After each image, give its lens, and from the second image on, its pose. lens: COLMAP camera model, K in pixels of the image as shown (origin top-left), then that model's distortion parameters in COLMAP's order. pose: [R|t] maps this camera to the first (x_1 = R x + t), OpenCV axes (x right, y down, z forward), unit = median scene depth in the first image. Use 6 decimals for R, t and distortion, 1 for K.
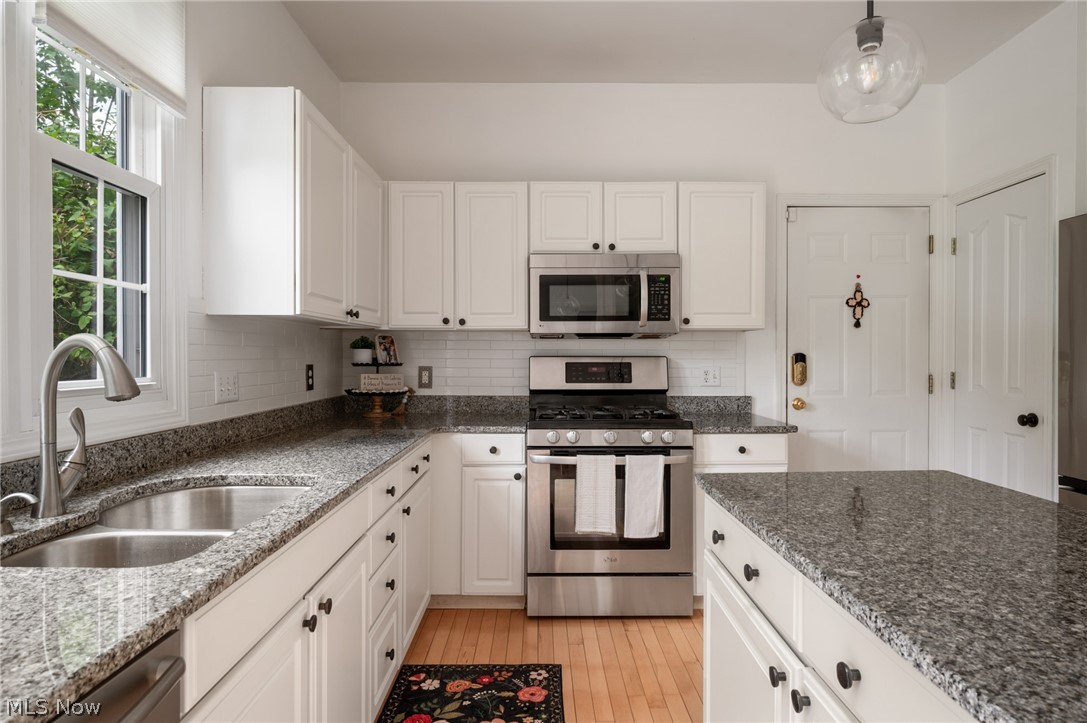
lens RADIAL K [[601.2, 0, 545.6], [0, 601.2, 354.3], [0, 0, 1]] dist [0.002729, 0.001004]
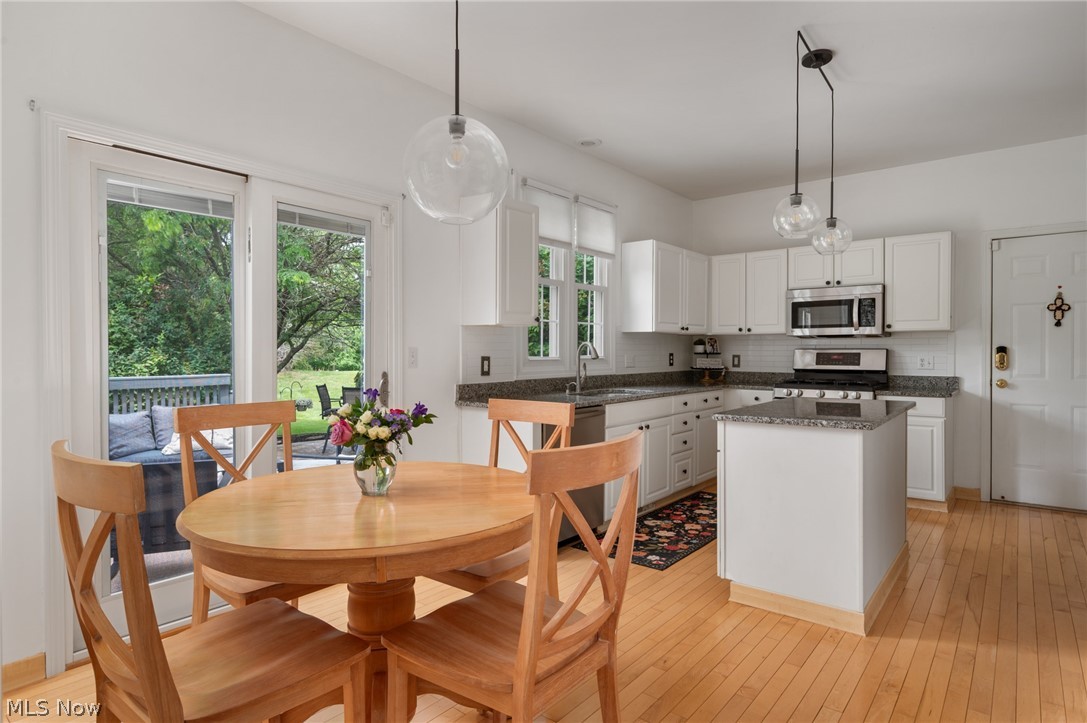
lens RADIAL K [[595.2, 0, 544.3], [0, 595.2, 350.8], [0, 0, 1]] dist [-0.003166, -0.000589]
pose [[0.763113, -0.000103, -0.646265, 0.534237], [0.001246, 0.999998, 0.001311, 0.005281], [0.646264, -0.001806, 0.763112, -0.746633]]
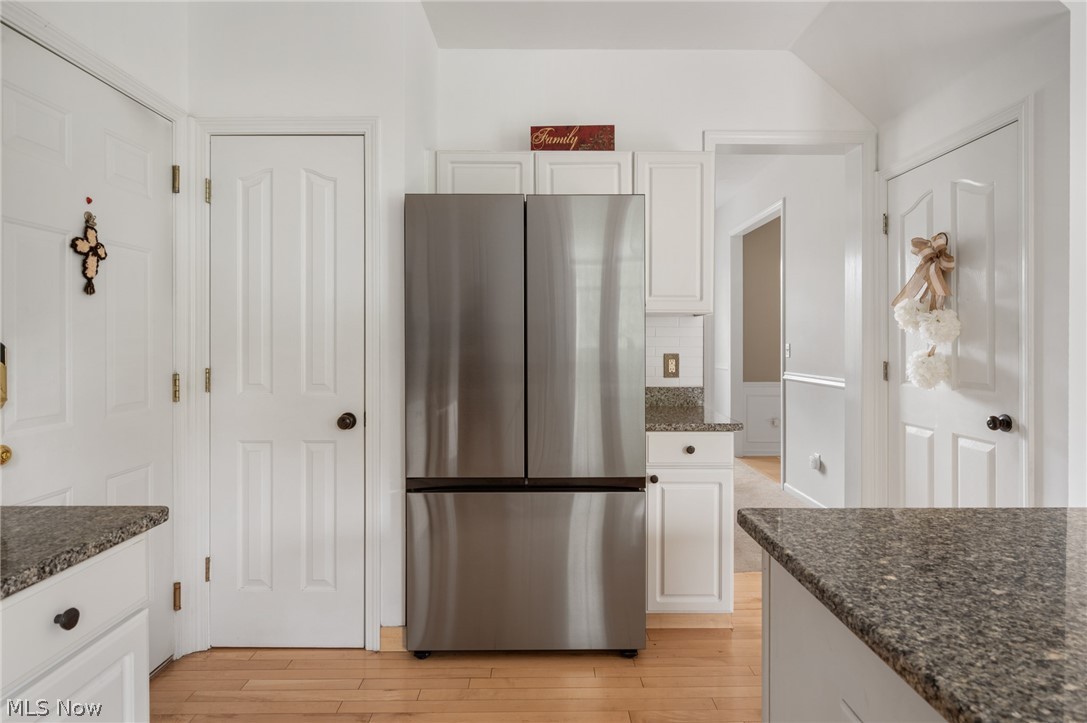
lens RADIAL K [[579.9, 0, 542.9], [0, 579.9, 342.1], [0, 0, 1]] dist [-0.001524, -0.000307]
pose [[0.008928, 0.001035, 0.999960, -0.000613], [0.000930, 0.999999, -0.001043, -0.000259], [-0.999960, 0.000940, 0.008927, 0.626551]]
